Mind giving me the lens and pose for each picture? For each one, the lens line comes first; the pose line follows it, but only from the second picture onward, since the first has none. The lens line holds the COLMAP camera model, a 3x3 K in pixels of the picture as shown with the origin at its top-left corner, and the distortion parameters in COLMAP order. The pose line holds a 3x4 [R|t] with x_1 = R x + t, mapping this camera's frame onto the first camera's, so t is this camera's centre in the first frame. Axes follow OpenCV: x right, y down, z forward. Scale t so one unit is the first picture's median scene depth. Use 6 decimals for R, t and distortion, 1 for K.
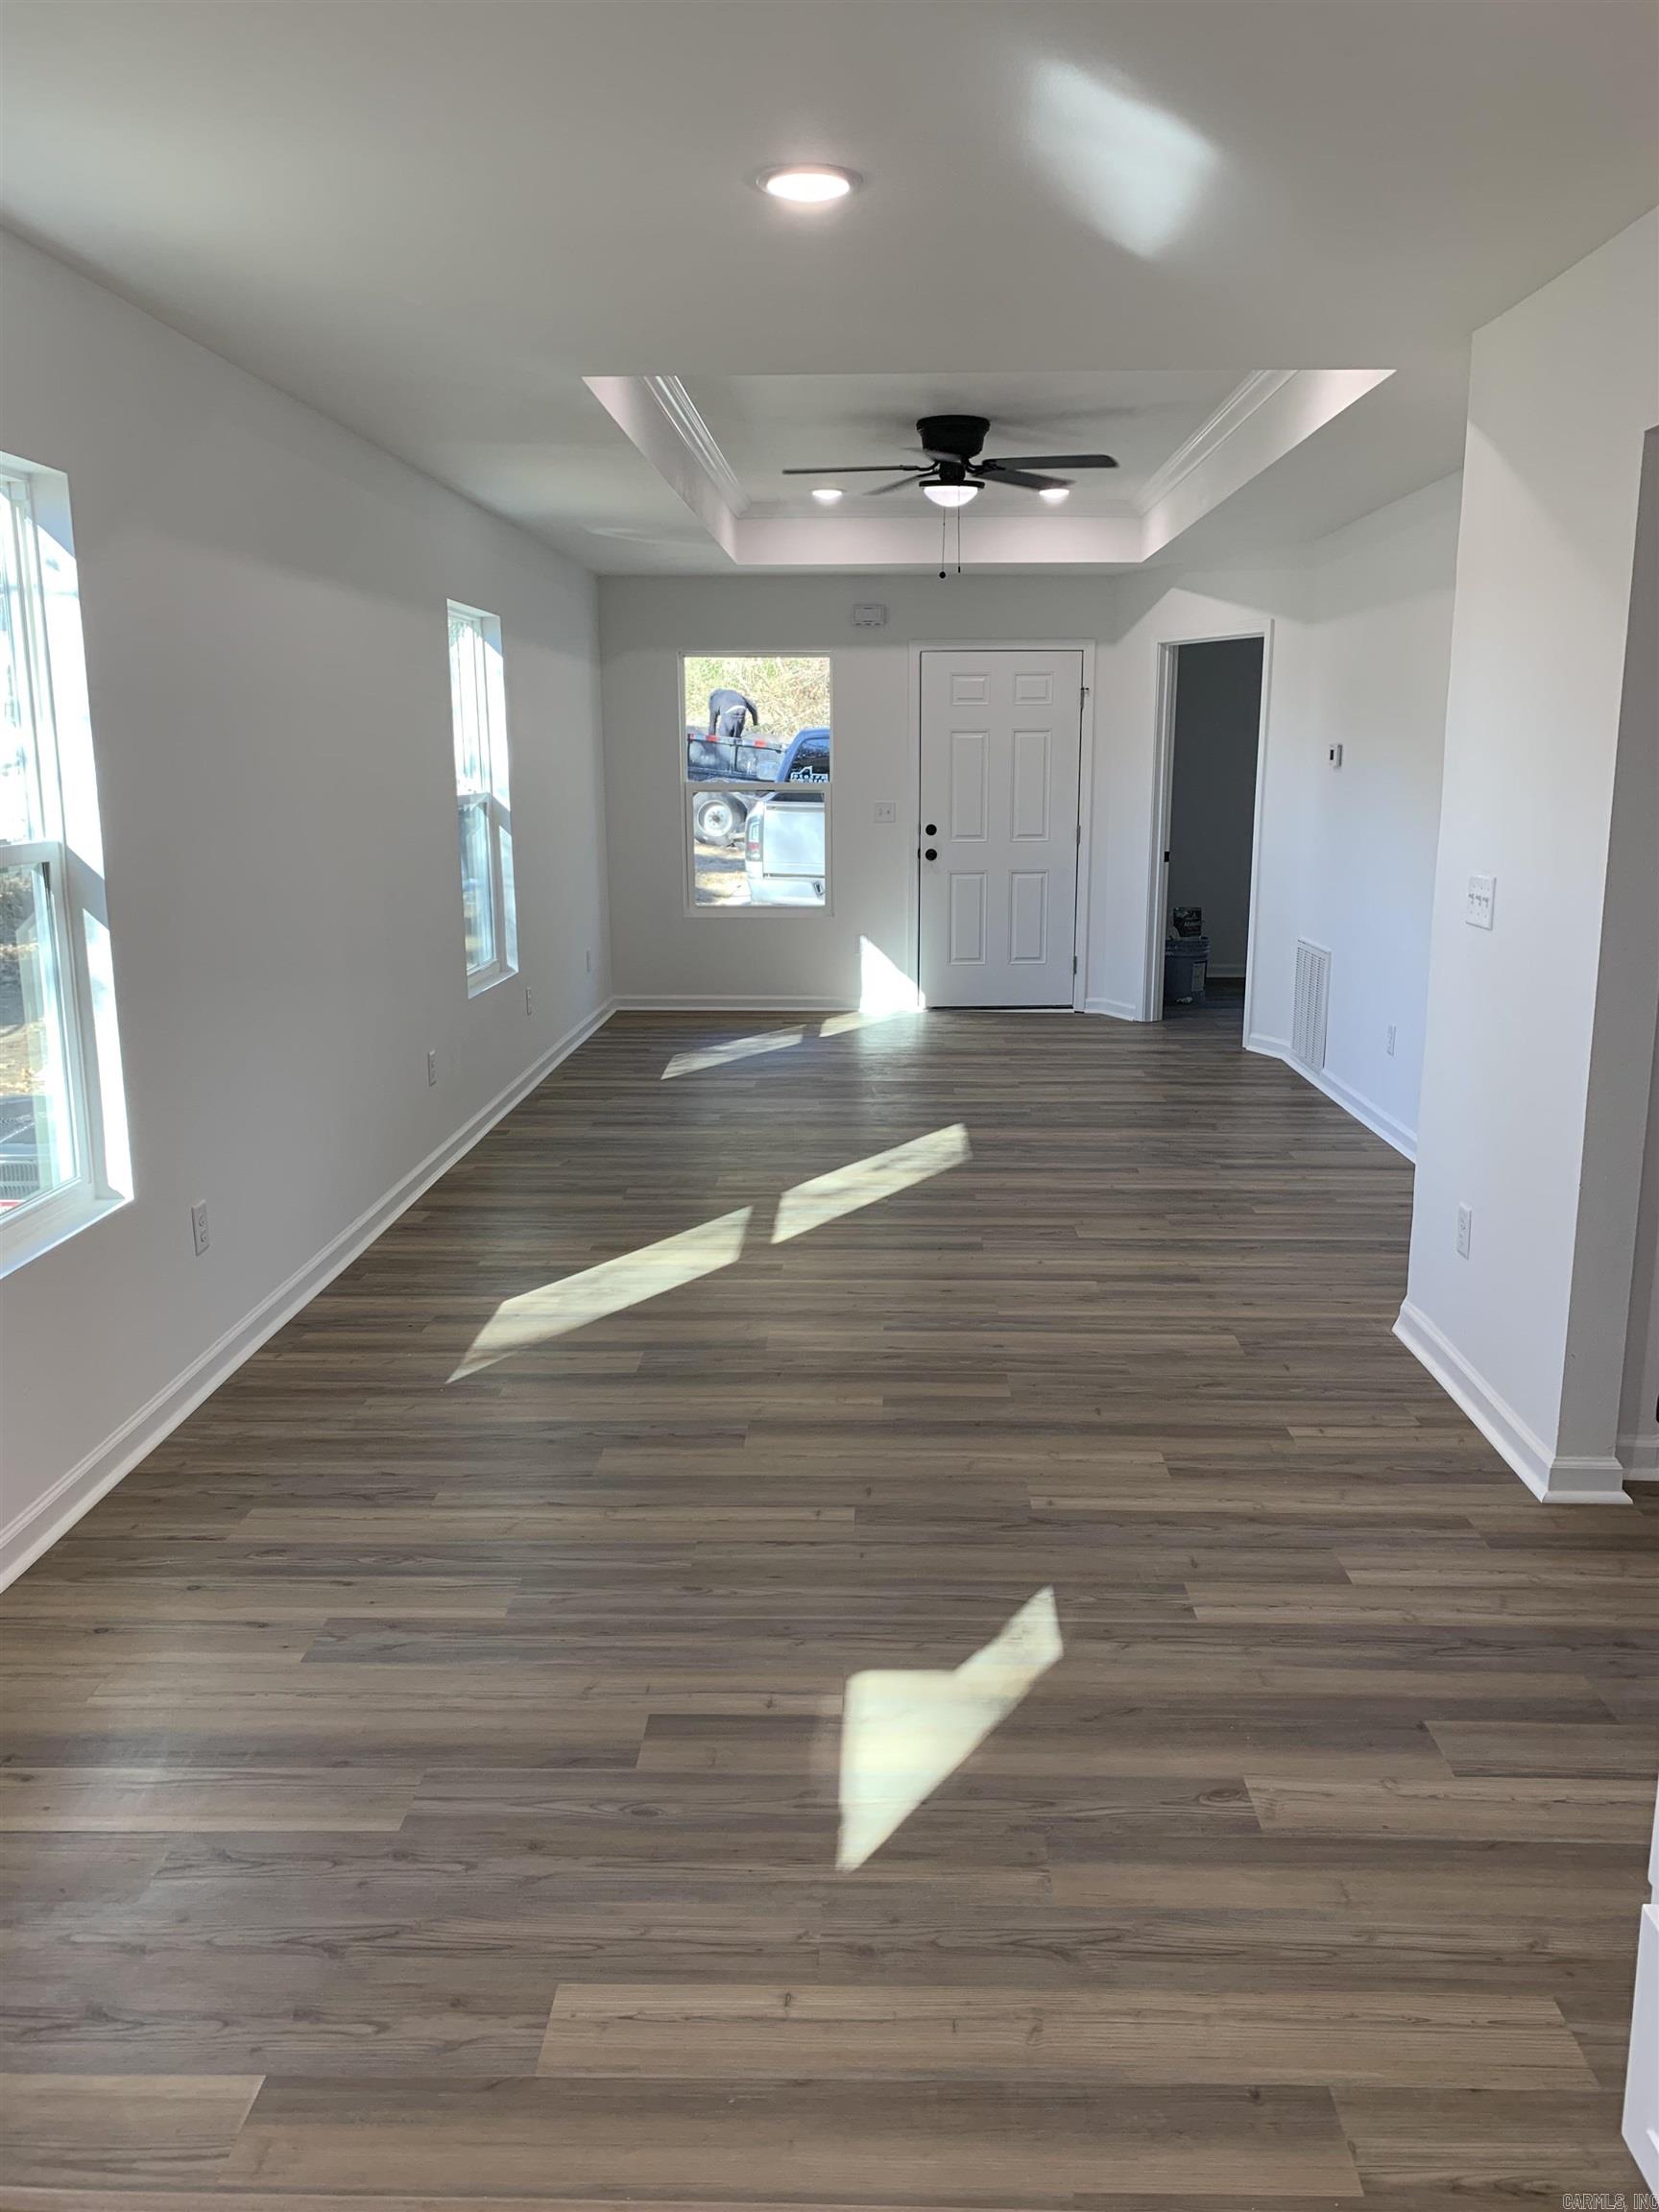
lens RADIAL K [[1686.0, 0, 837.1], [0, 1686.0, 1110.6], [0, 0, 1]] dist [0.022735, -0.013285]
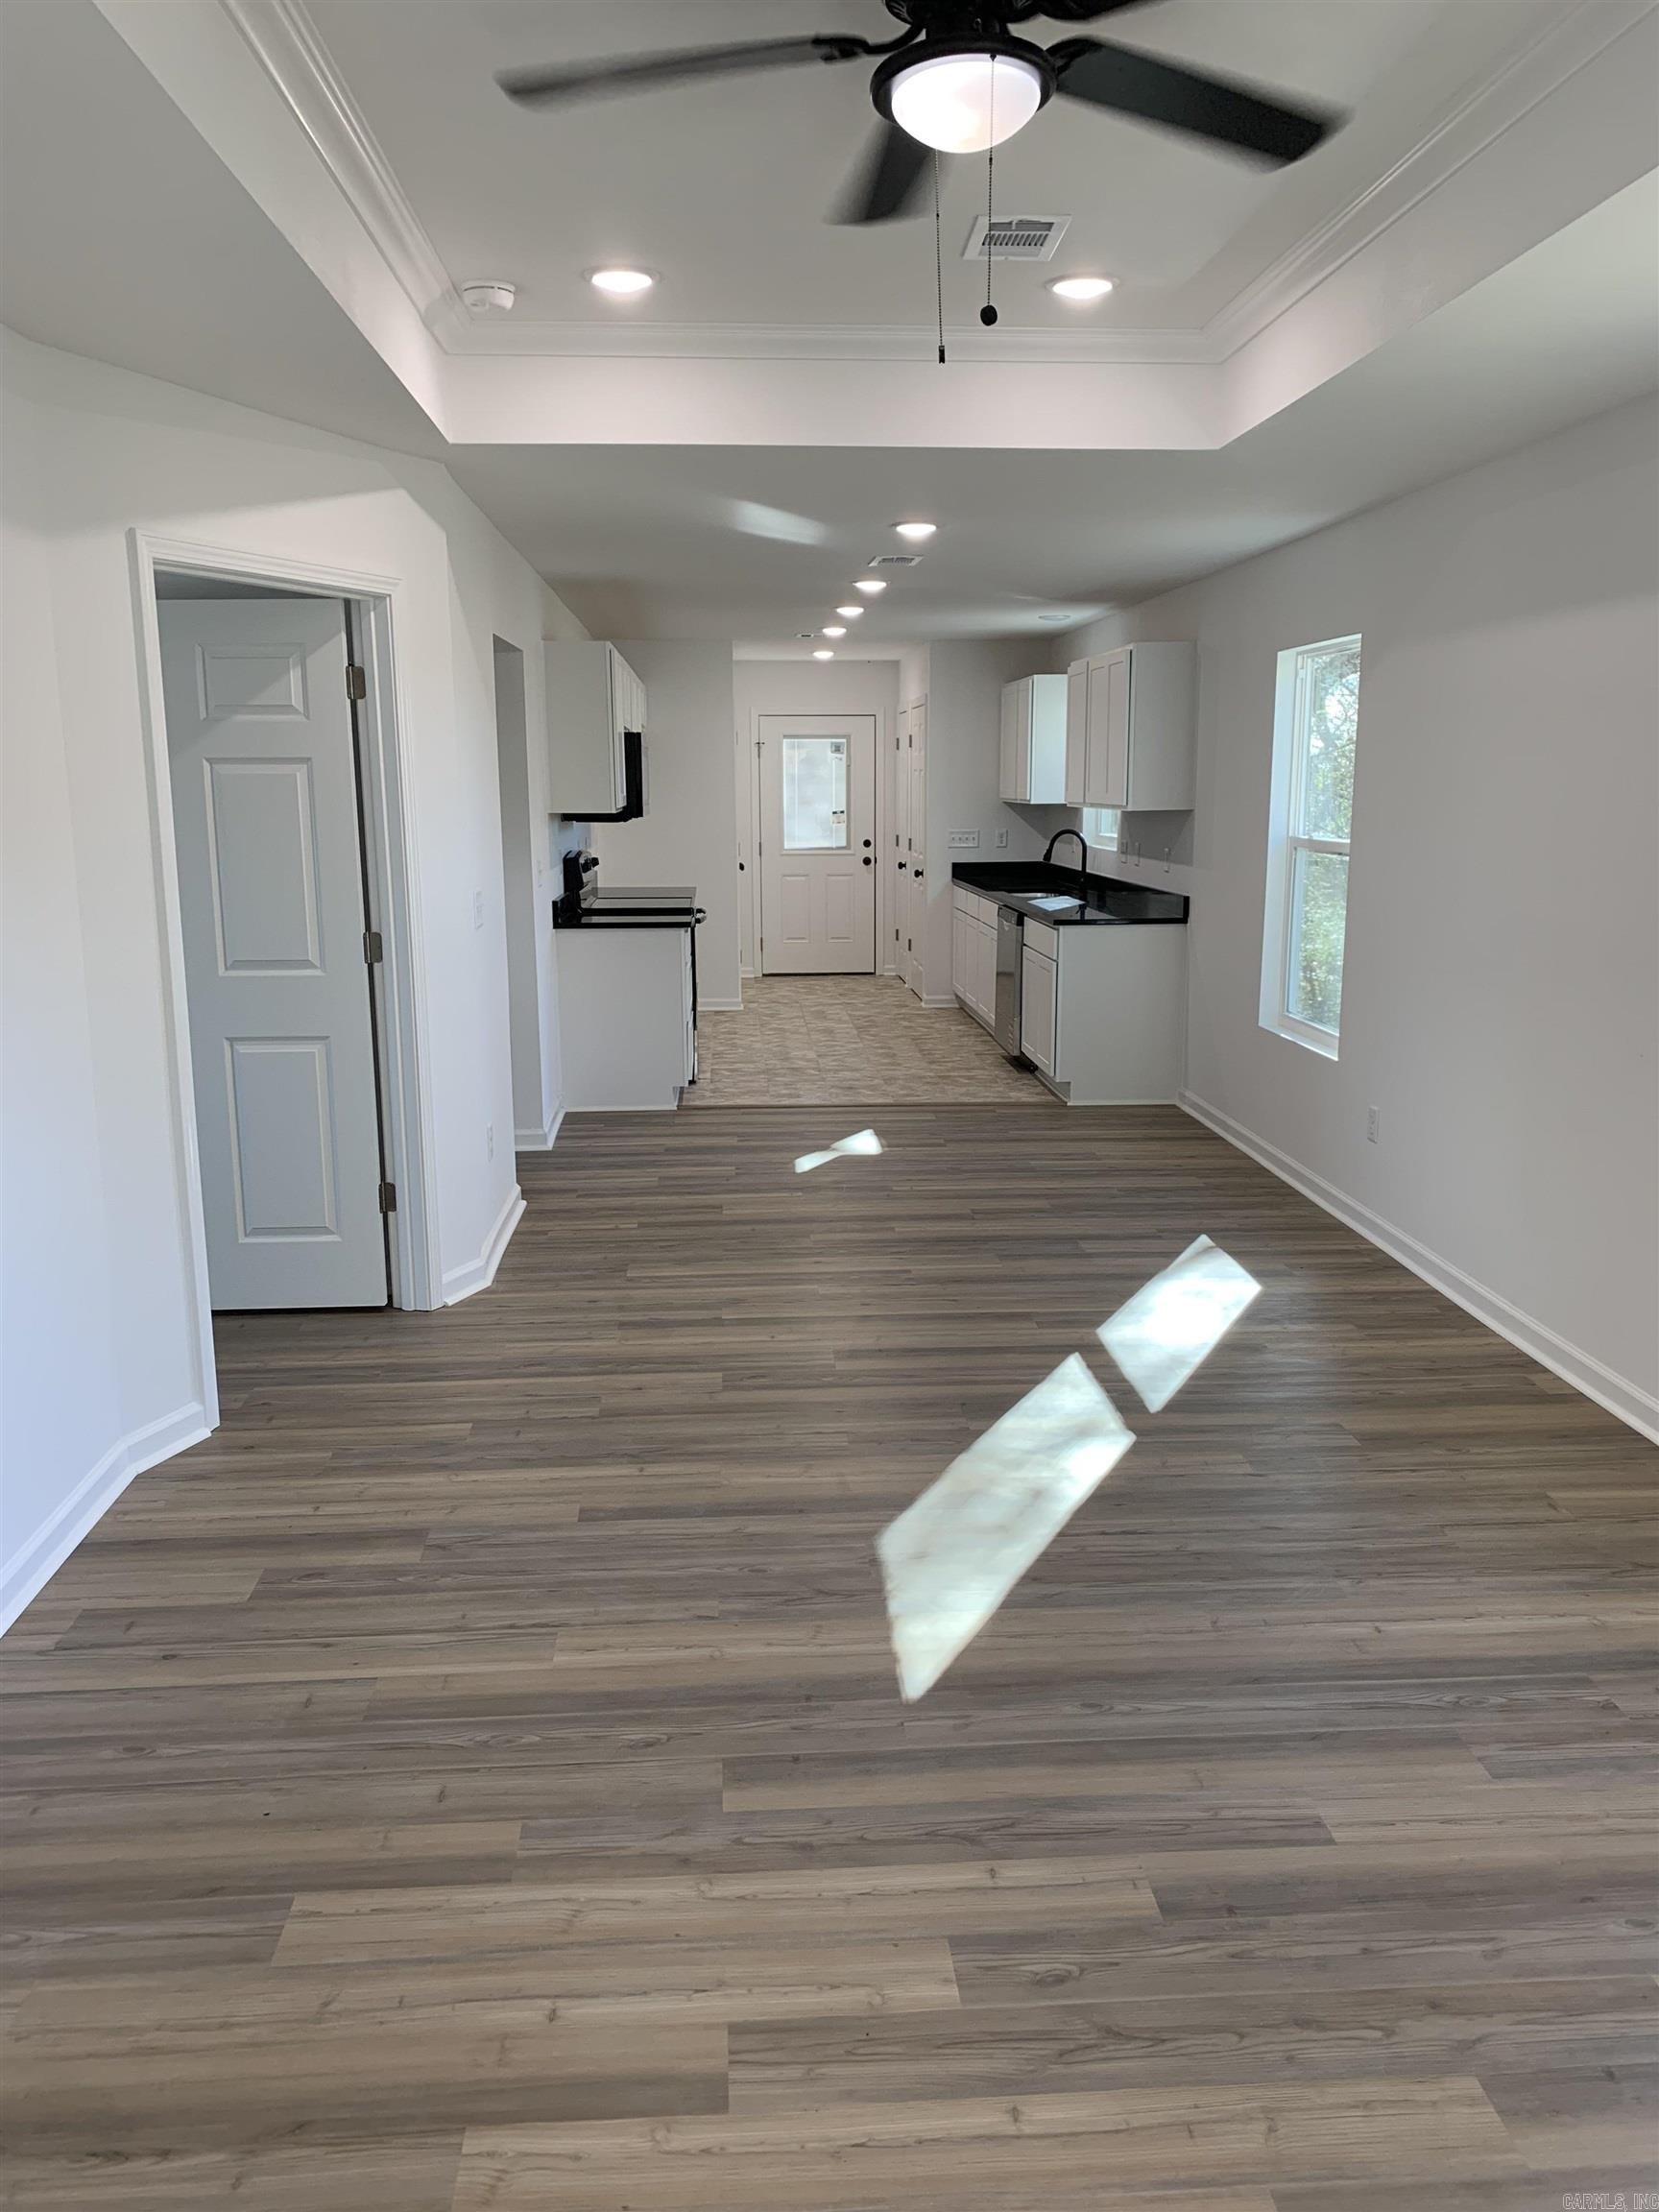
lens RADIAL K [[1686.0, 0, 860.8], [0, 1686.0, 1167.0], [0, 0, 1]] dist [0.022735, -0.013285]
pose [[-0.993672, 0.028874, -0.108545, 0.190482], [-0.019397, 0.907757, 0.419047, -0.438146], [0.110632, 0.418501, -0.901453, 2.017815]]
